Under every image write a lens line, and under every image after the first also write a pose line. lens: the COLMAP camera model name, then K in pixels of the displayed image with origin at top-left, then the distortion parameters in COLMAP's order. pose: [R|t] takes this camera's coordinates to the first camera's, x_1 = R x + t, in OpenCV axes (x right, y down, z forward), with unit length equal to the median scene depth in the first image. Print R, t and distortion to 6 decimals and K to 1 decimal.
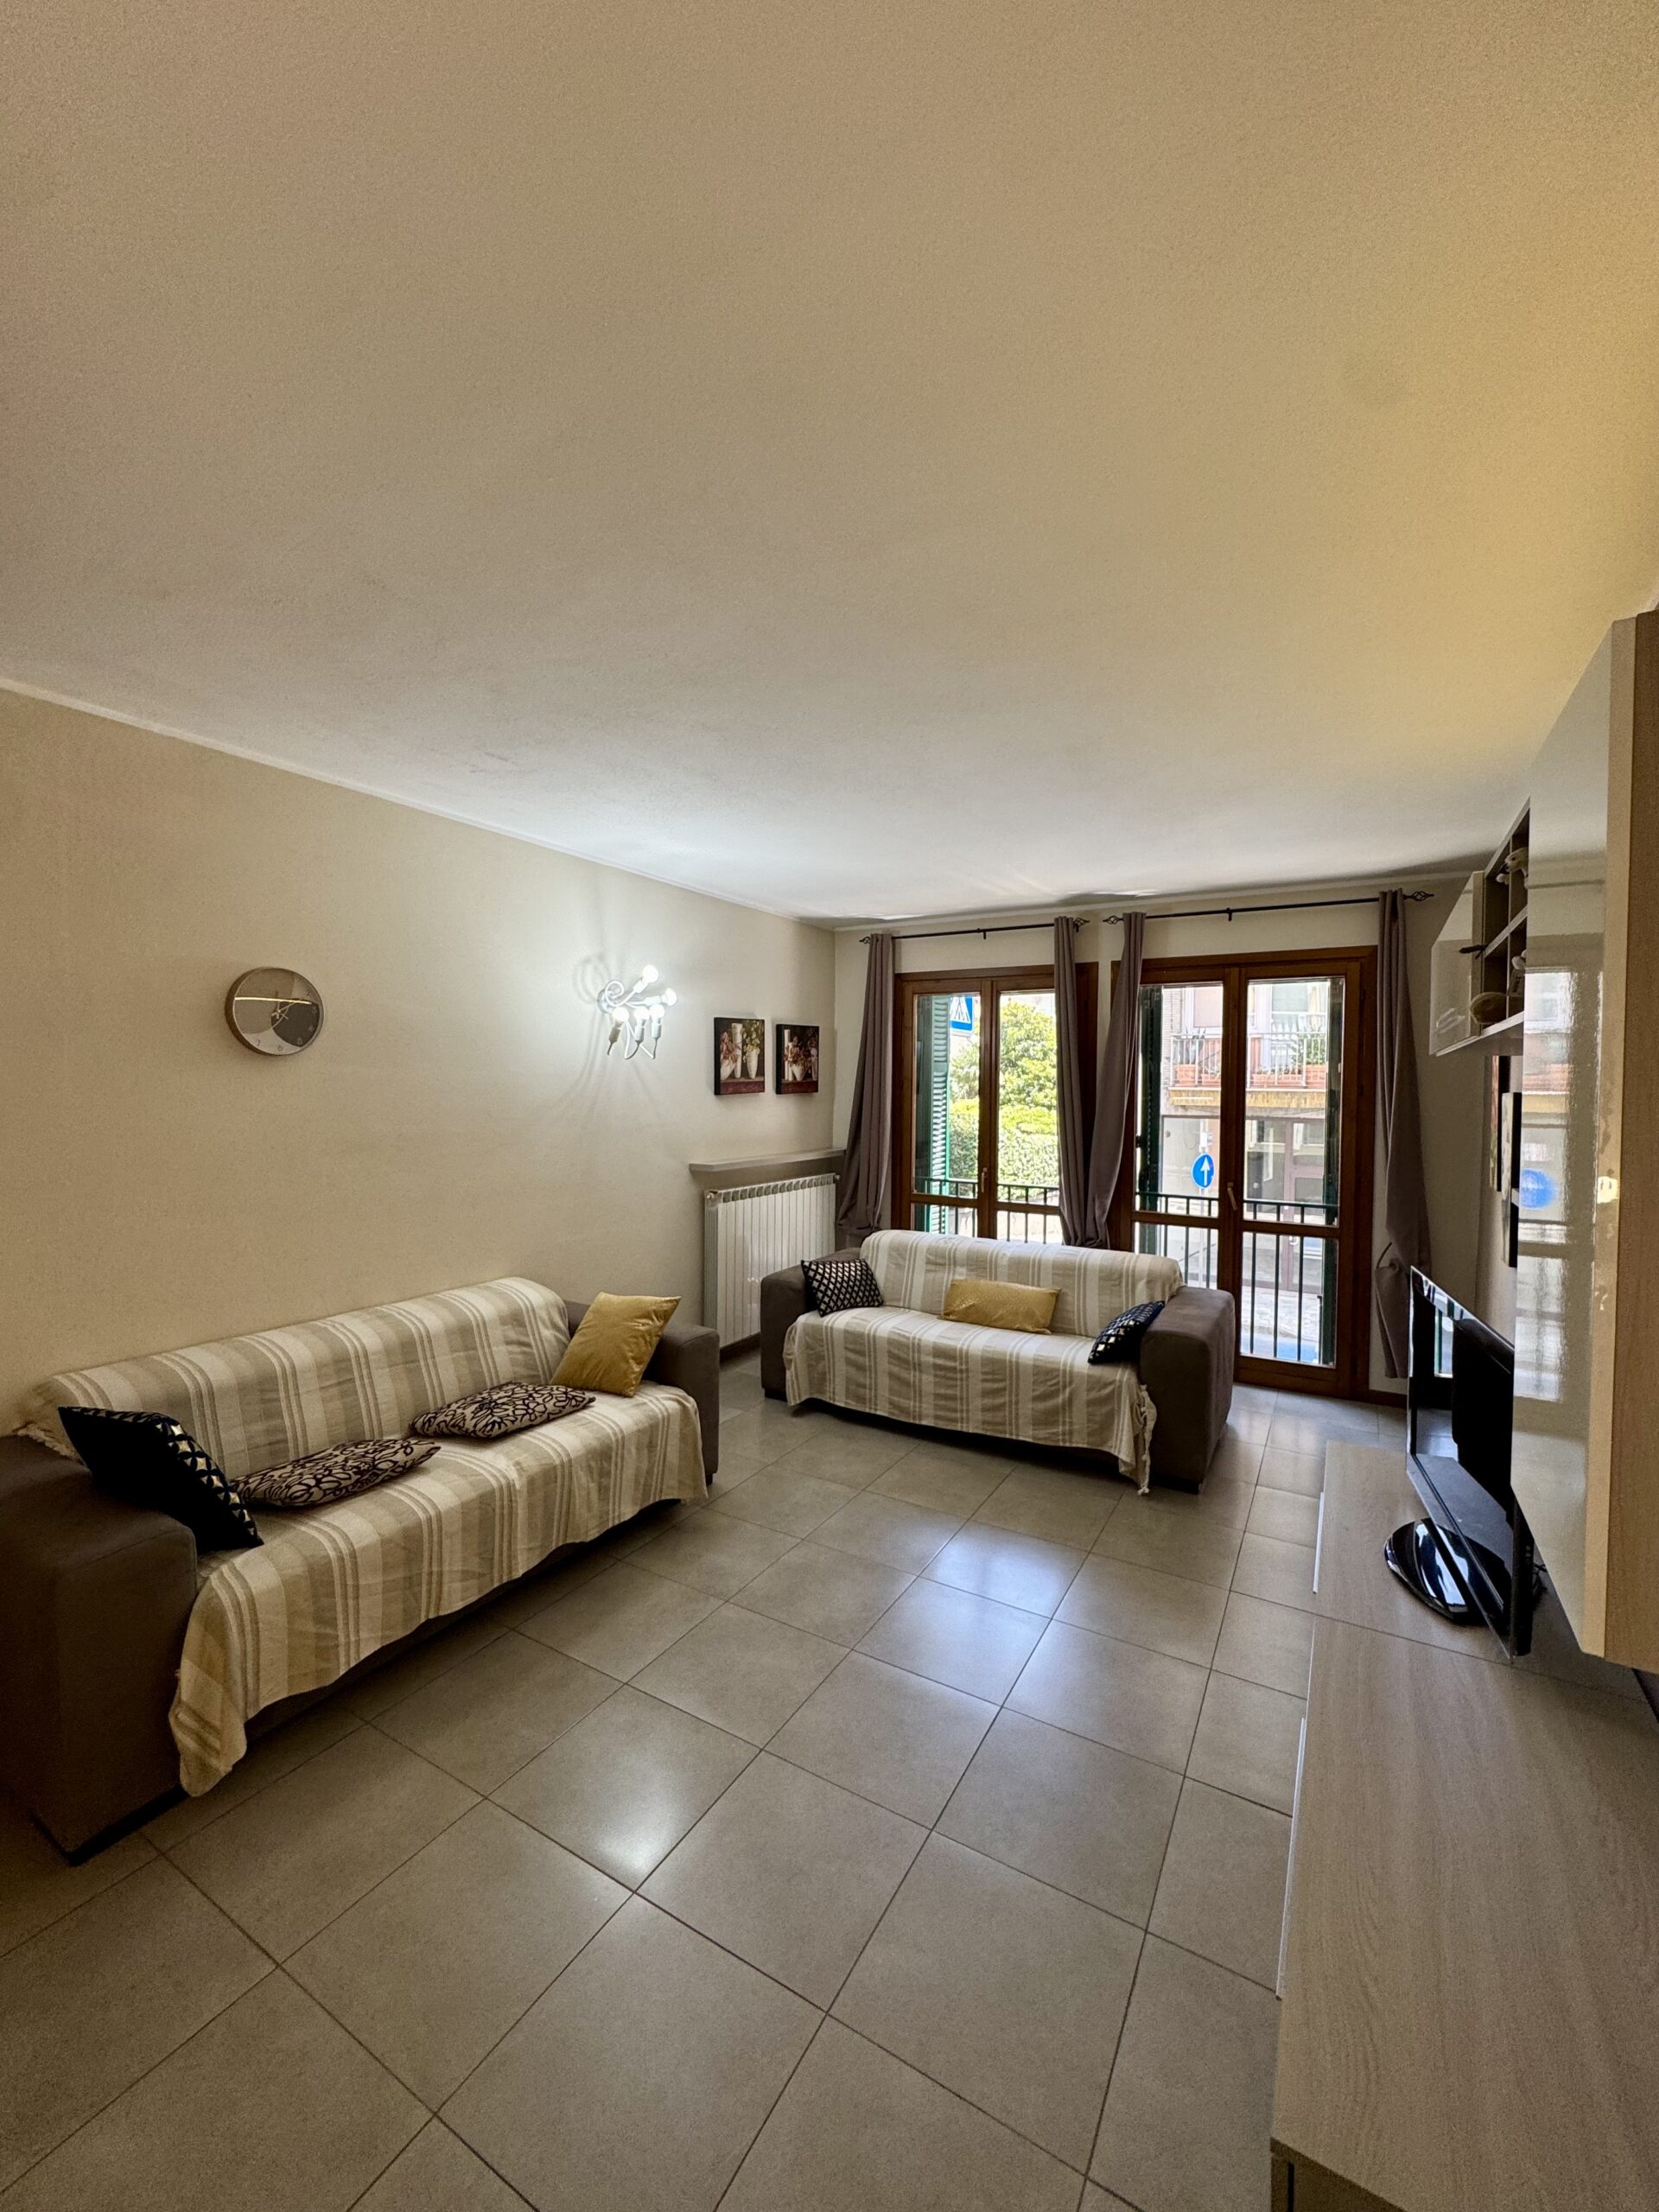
lens RADIAL K [[889.3, 0, 828.6], [0, 889.3, 1101.9], [0, 0, 1]] dist [-0.003401, 0.000366]
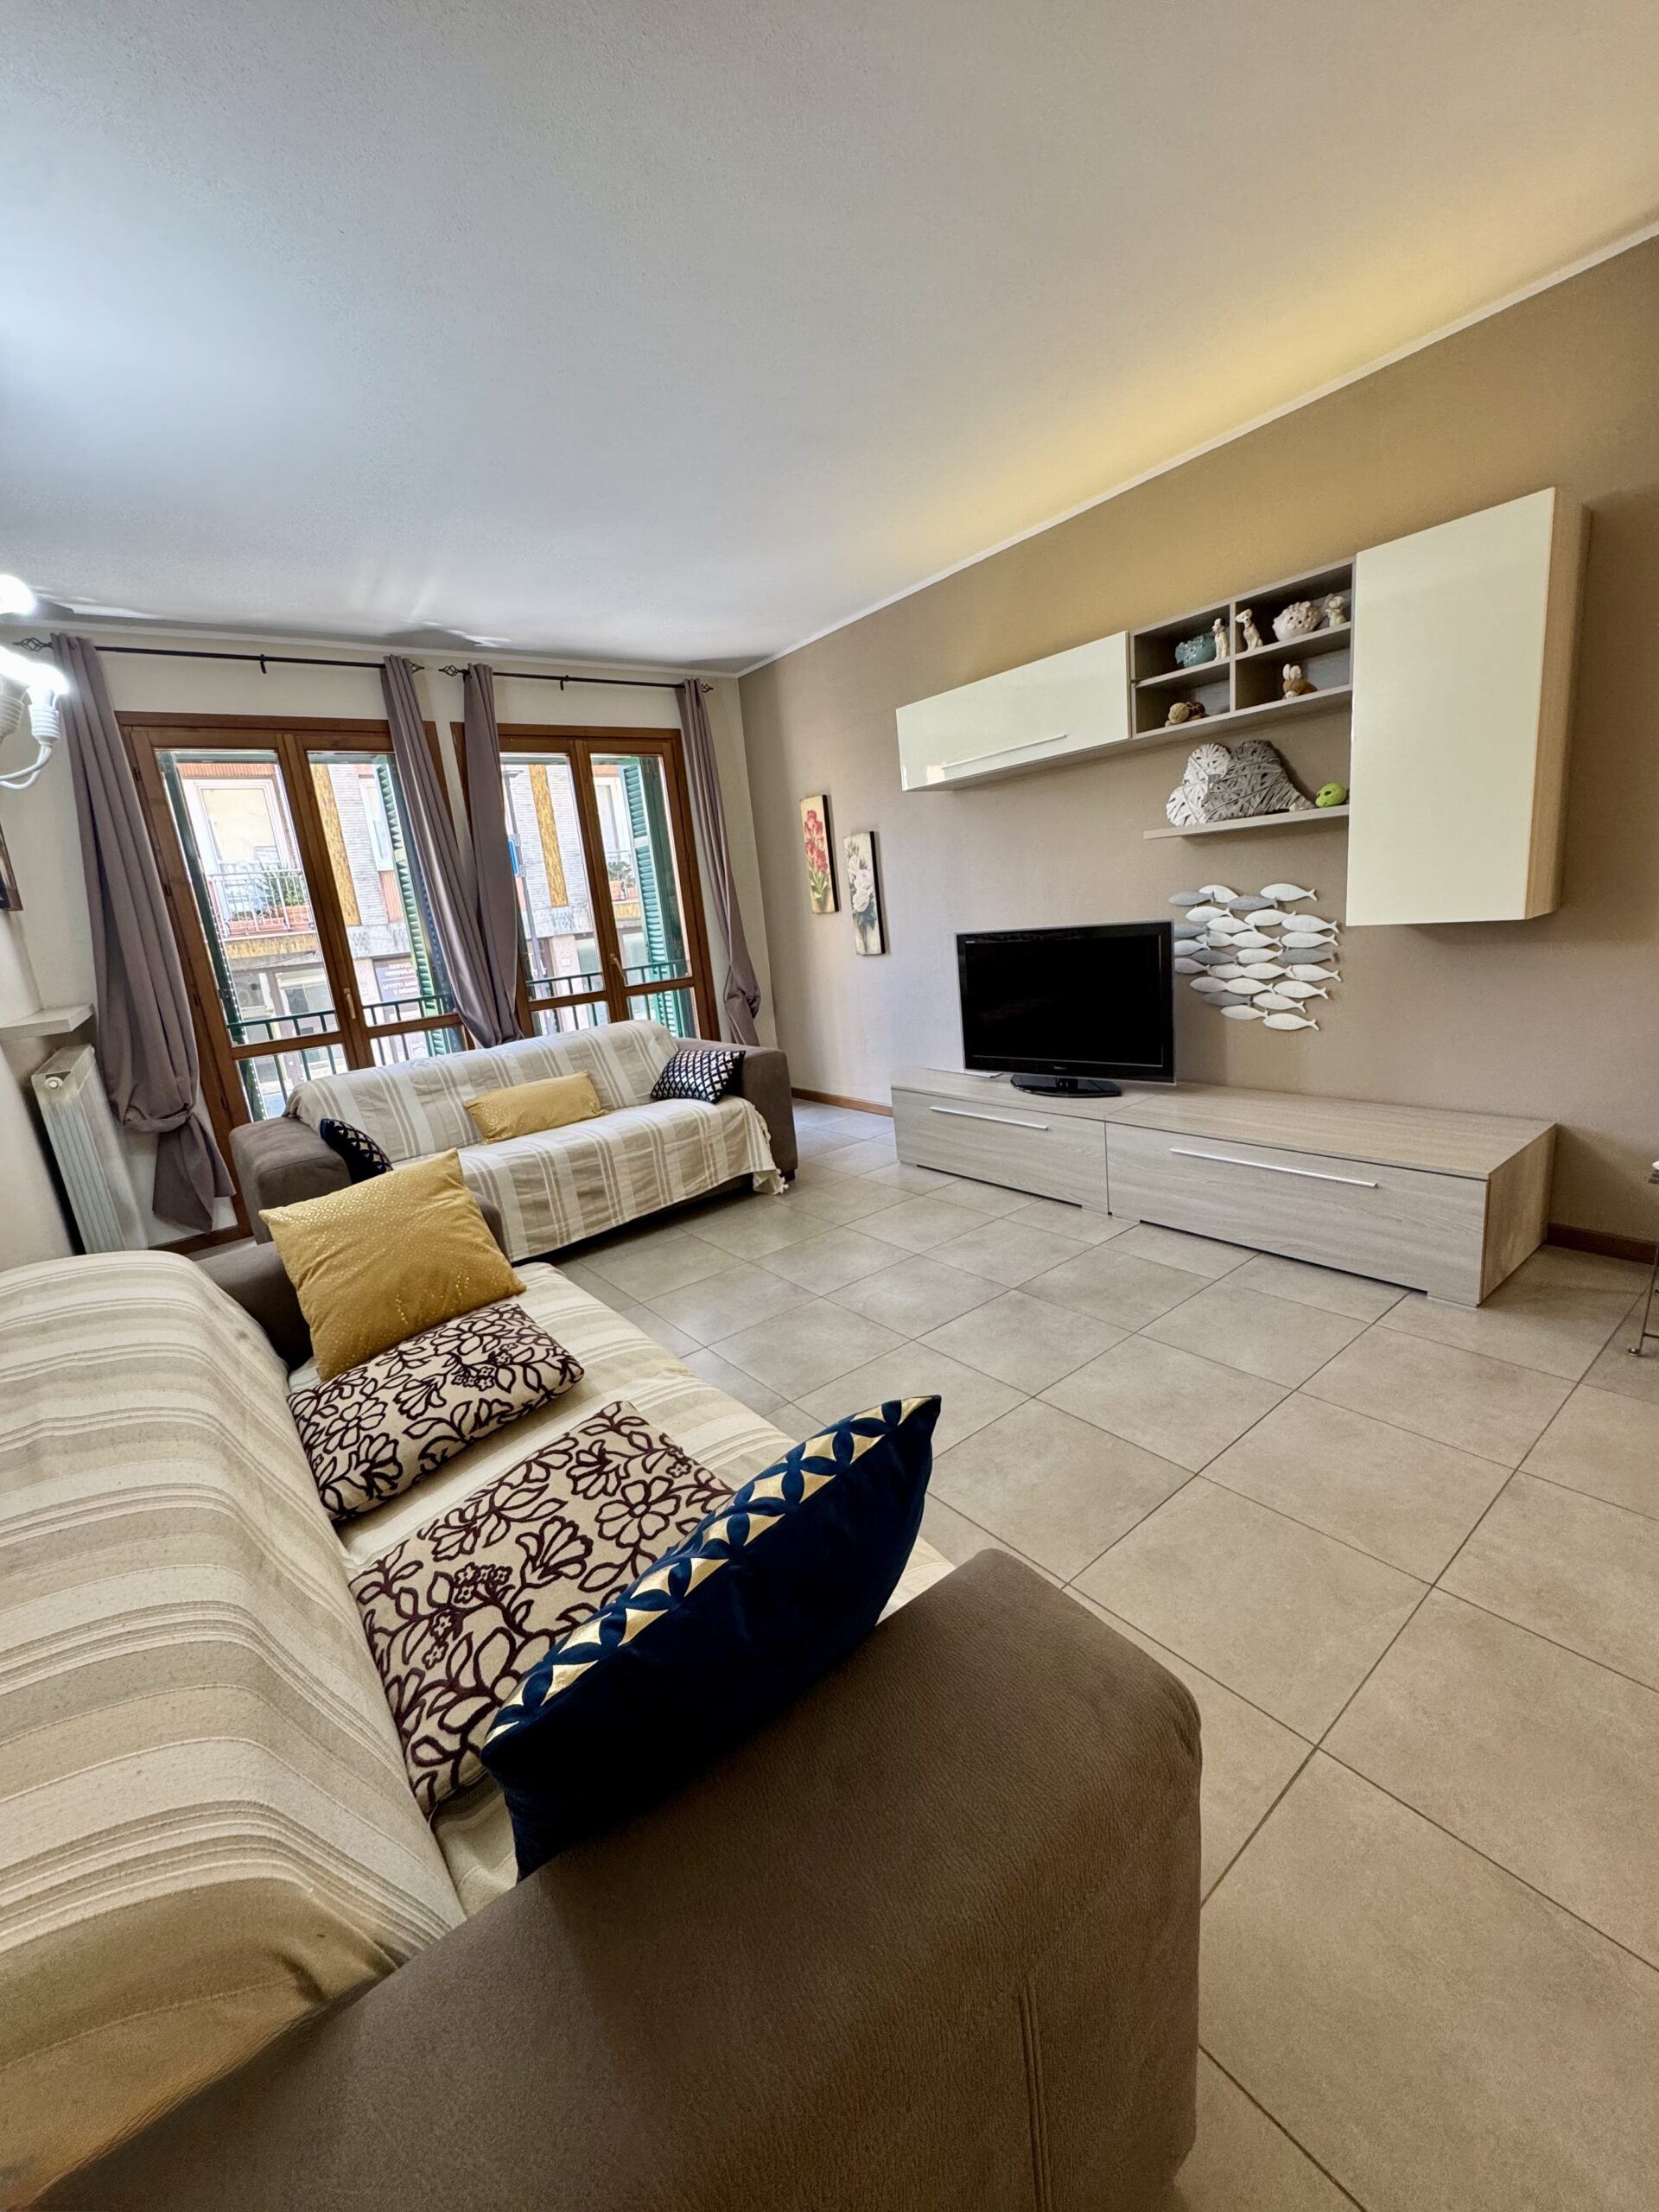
lens RADIAL K [[889.3, 0, 828.6], [0, 889.3, 1101.9], [0, 0, 1]] dist [-0.003401, 0.000366]
pose [[0.359203, -0.256893, 0.897206, -0.505882], [0.126133, 0.965911, 0.226067, 0.061336], [-0.924697, 0.031964, 0.379361, 0.404422]]
